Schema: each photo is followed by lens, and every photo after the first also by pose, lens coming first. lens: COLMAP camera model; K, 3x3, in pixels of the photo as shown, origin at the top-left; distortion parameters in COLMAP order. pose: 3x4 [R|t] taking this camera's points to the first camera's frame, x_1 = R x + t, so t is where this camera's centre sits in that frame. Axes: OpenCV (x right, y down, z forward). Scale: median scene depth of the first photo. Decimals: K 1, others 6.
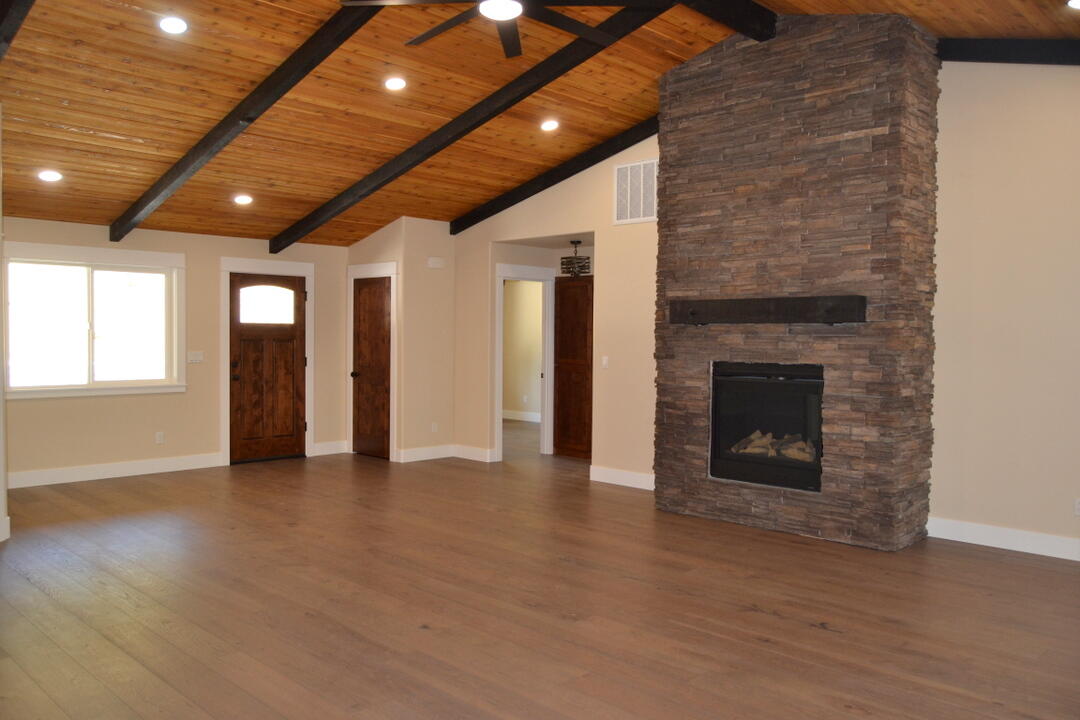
lens RADIAL K [[838.9, 0, 542.1], [0, 838.9, 350.2], [0, 0, 1]] dist [-0.001757, 0.001498]
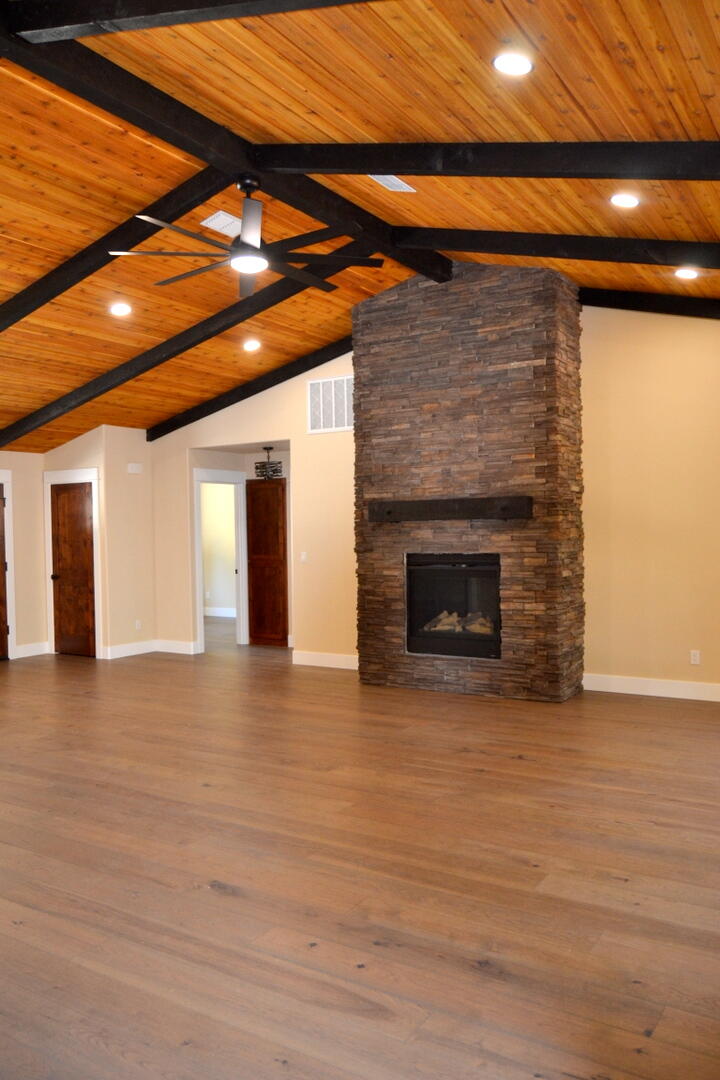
lens RADIAL K [[838.9, 0, 360.0], [0, 838.9, 540.0], [0, 0, 1]] dist [-0.001757, 0.001498]
pose [[0.977868, -0.028592, 0.207262, -0.099874], [0.029671, 0.999558, -0.002095, -0.004790], [-0.207111, 0.008199, 0.978283, -0.127061]]
